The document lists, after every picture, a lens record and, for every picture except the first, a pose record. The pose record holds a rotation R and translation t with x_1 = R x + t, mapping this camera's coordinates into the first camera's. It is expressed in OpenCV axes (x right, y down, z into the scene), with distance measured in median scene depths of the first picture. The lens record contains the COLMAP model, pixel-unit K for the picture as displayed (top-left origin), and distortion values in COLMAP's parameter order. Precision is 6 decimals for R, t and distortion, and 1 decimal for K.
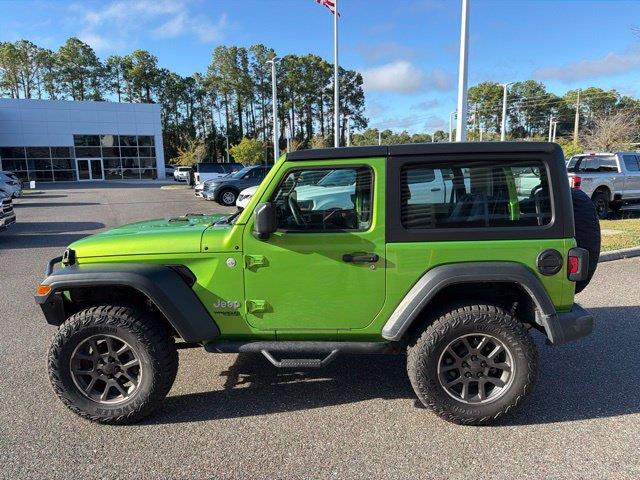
lens RADIAL K [[448.9, 0, 320.0], [0, 448.9, 240.0], [0, 0, 1]] dist [0.083477, -0.119184]
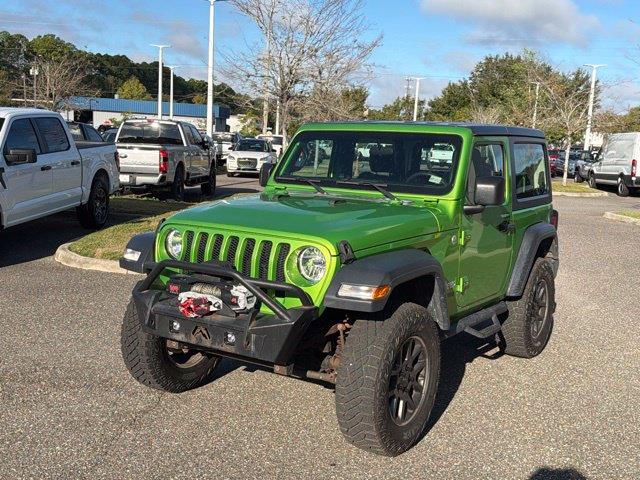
lens RADIAL K [[736.1, 0, 322.5], [0, 736.1, 213.5], [0, 0, 1]] dist [0.235990, -0.507140]
pose [[0.513912, -0.043055, 0.856762, -0.063864], [0.081609, 0.996664, 0.001134, -0.000897], [-0.853952, 0.069337, 0.515711, 0.016025]]
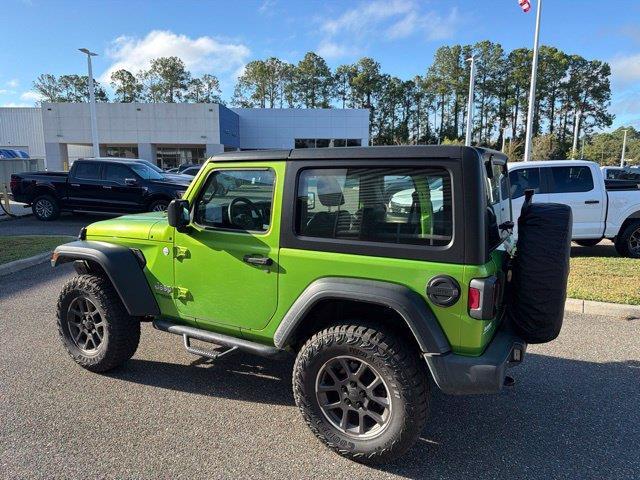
lens RADIAL K [[448.9, 0, 320.0], [0, 448.9, 240.0], [0, 0, 1]] dist [0.083477, -0.119184]
pose [[0.891286, 0.094733, -0.443435, 0.024532], [-0.096210, 0.995175, 0.019225, -0.001400], [0.443117, 0.025528, 0.896100, 0.005858]]
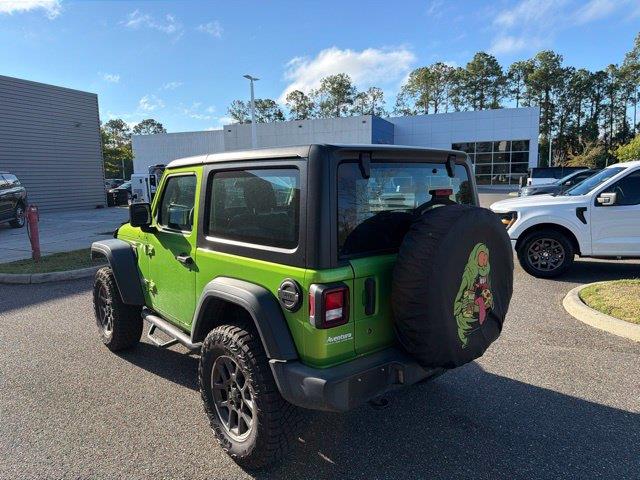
lens RADIAL K [[448.9, 0, 320.0], [0, 448.9, 240.0], [0, 0, 1]] dist [0.083477, -0.119184]
pose [[0.669795, 0.106933, -0.734806, 0.041032], [-0.114827, 0.992589, 0.039780, -0.003138], [0.733614, 0.057731, 0.677110, 0.018644]]
